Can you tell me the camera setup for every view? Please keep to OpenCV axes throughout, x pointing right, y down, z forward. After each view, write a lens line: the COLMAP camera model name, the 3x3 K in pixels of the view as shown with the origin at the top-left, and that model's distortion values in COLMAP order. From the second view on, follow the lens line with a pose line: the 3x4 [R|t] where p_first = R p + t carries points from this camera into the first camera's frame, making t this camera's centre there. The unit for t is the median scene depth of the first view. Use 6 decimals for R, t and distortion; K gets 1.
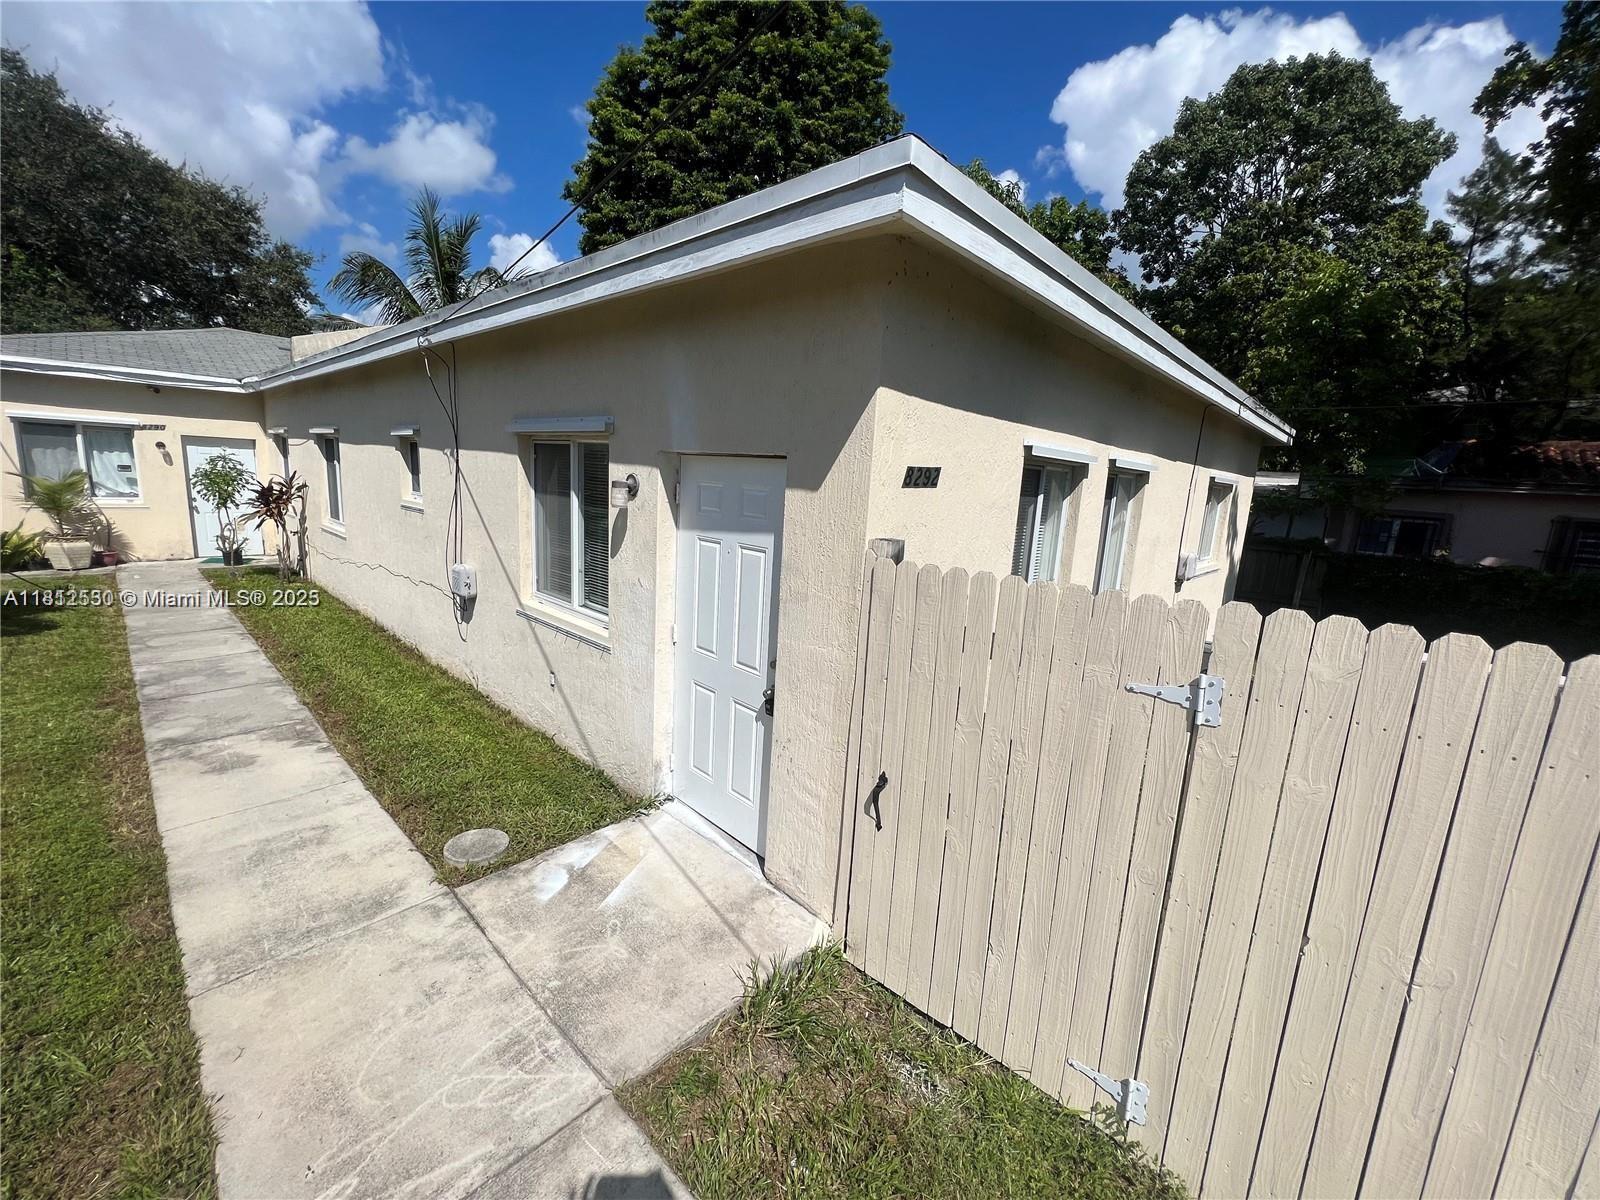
lens RADIAL K [[640.3, 0, 797.9], [0, 640.3, 593.7], [0, 0, 1]] dist [-0.001180, -0.000206]
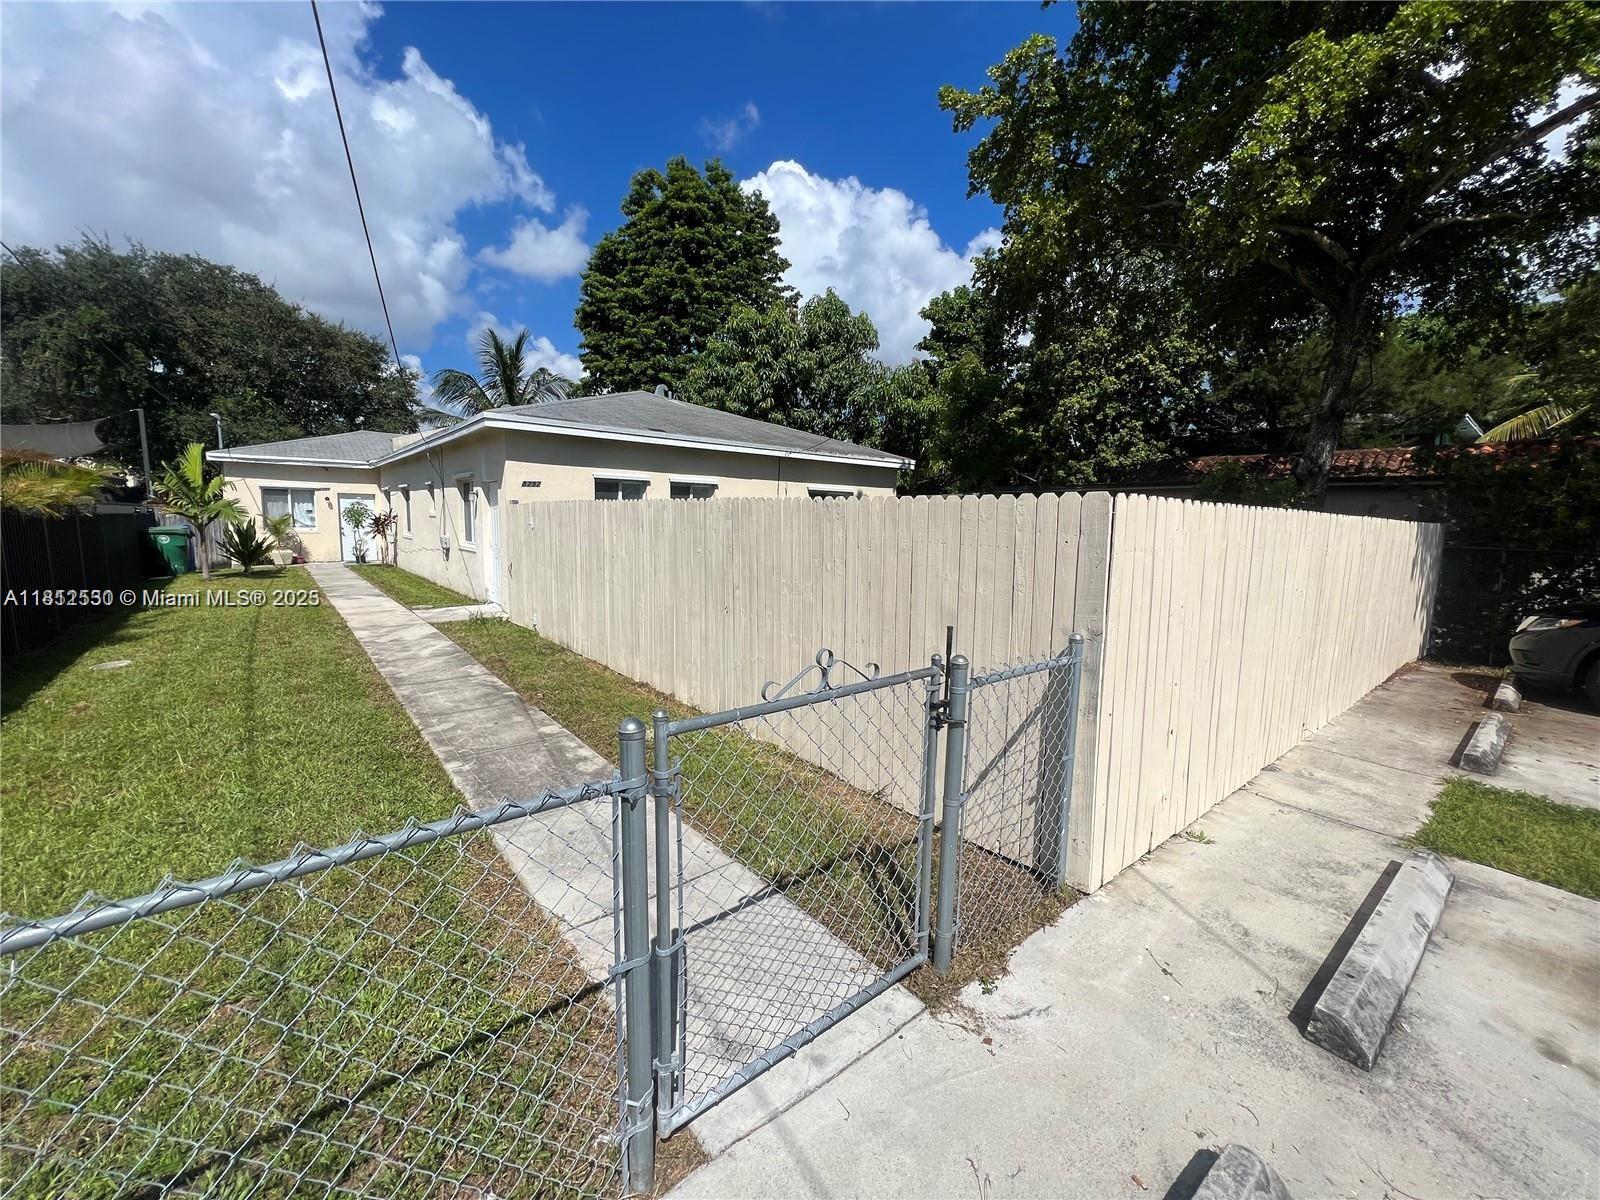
lens RADIAL K [[647.1, 0, 801.6], [0, 647.1, 596.6], [0, 0, 1]] dist [-0.000474, -0.000032]
pose [[0.991371, -0.021470, -0.129318, 0.563101], [0.012418, 0.997441, -0.070402, 0.187609], [0.130499, 0.068189, 0.989101, -0.613636]]
